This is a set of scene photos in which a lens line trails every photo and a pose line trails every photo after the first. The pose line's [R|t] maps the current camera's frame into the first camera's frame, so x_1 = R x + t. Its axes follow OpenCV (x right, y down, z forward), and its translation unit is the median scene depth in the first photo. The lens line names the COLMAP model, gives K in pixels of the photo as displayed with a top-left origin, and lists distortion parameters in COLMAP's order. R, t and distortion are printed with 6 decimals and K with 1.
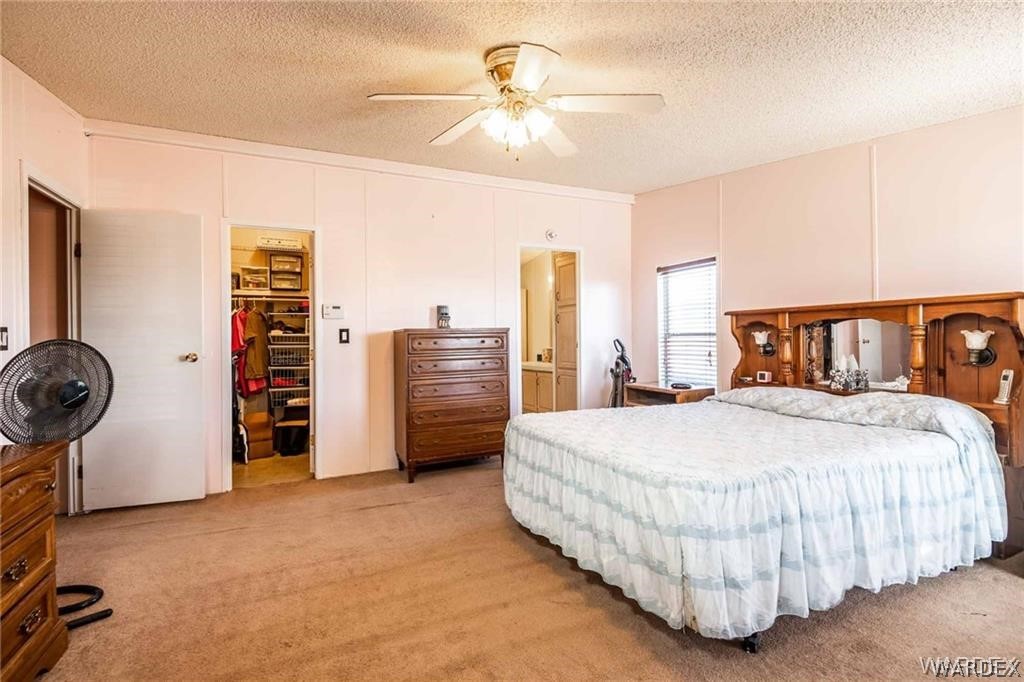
lens RADIAL K [[461.7, 0, 512.1], [0, 461.7, 340.9], [0, 0, 1]] dist [0.007481, -0.007871]
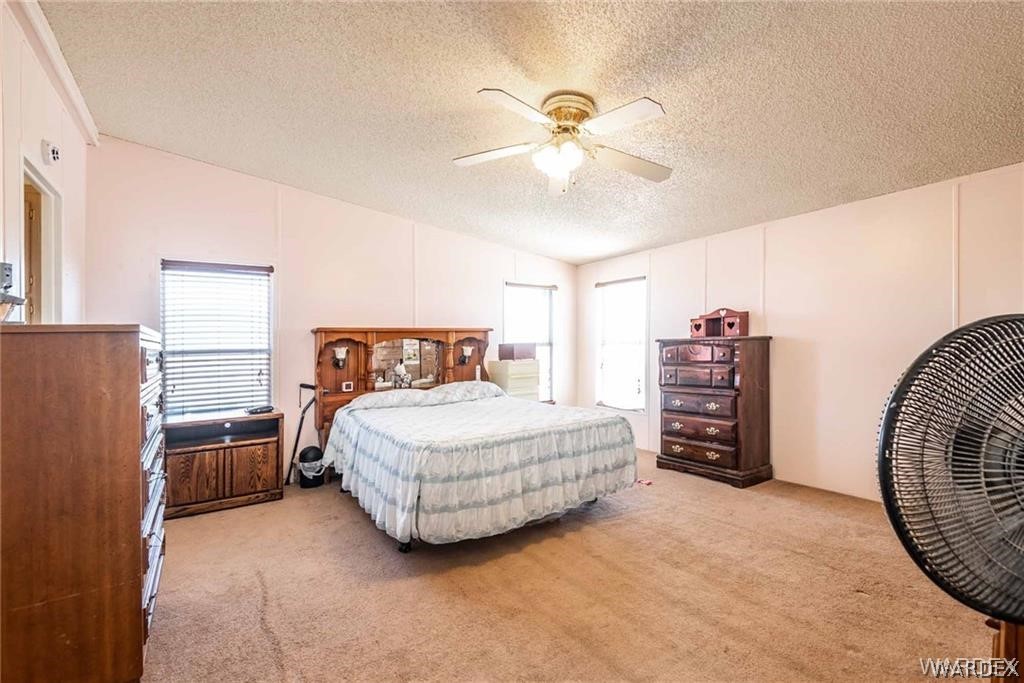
lens RADIAL K [[461.7, 0, 515.9], [0, 461.7, 345.8], [0, 0, 1]] dist [0.007481, -0.007871]
pose [[-0.159649, 0.004553, 0.987163, -0.688359], [0.027909, 0.999610, -0.000097, -0.012805], [-0.986779, 0.027536, -0.159713, 0.786199]]
